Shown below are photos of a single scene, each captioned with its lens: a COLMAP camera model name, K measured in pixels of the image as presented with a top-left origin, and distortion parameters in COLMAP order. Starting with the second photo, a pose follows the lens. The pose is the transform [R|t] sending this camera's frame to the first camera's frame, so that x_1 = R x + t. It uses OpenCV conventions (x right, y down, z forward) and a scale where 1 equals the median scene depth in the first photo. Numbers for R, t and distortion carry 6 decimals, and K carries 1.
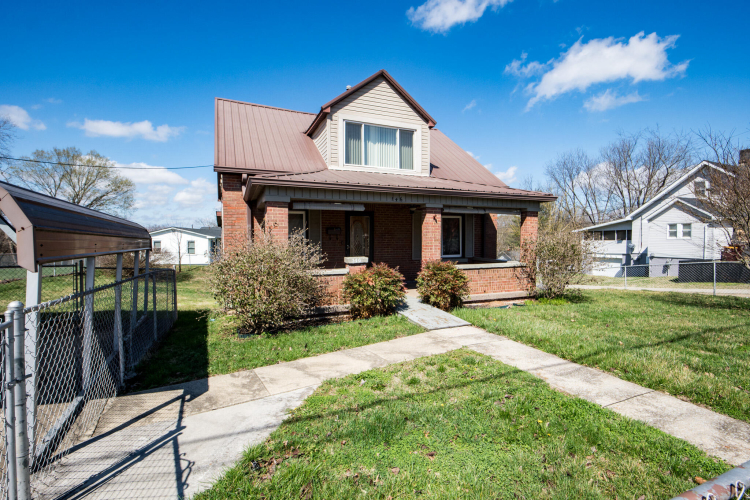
lens RADIAL K [[355.4, 0, 359.2], [0, 355.4, 245.4], [0, 0, 1]] dist [0.004304, -0.008967]
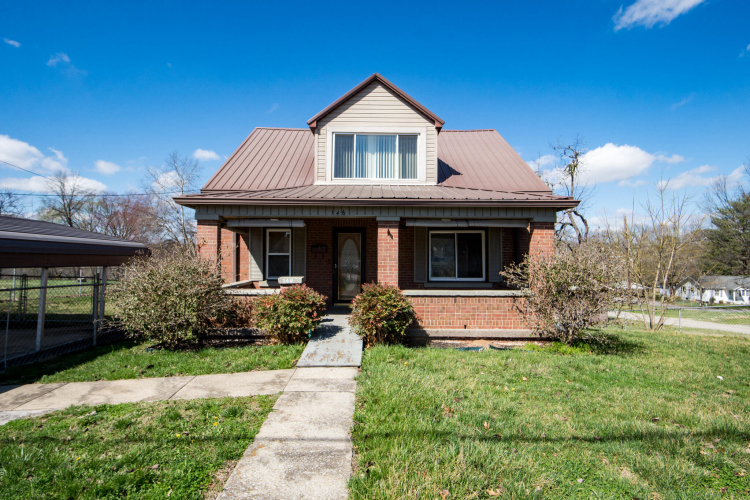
lens RADIAL K [[355.4, 0, 370.3], [0, 355.4, 249.0], [0, 0, 1]] dist [0.004304, -0.008967]
pose [[0.924636, -0.002206, -0.380847, 0.486223], [-0.014956, 0.999002, -0.042098, -0.003634], [0.380559, 0.044621, 0.923679, 0.203604]]
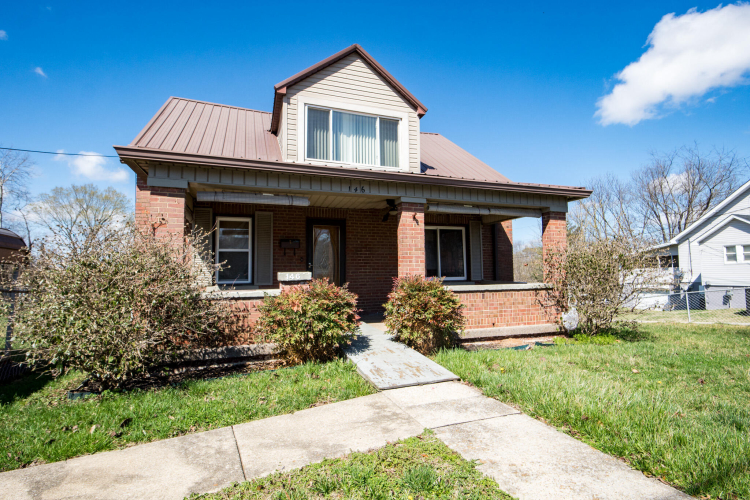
lens RADIAL K [[355.4, 0, 363.3], [0, 355.4, 248.6], [0, 0, 1]] dist [0.004304, -0.008967]
pose [[0.998443, -0.011911, -0.054496, 0.146596], [0.006777, 0.995601, -0.093450, 0.048214], [0.055369, 0.092935, 0.994131, 0.298060]]
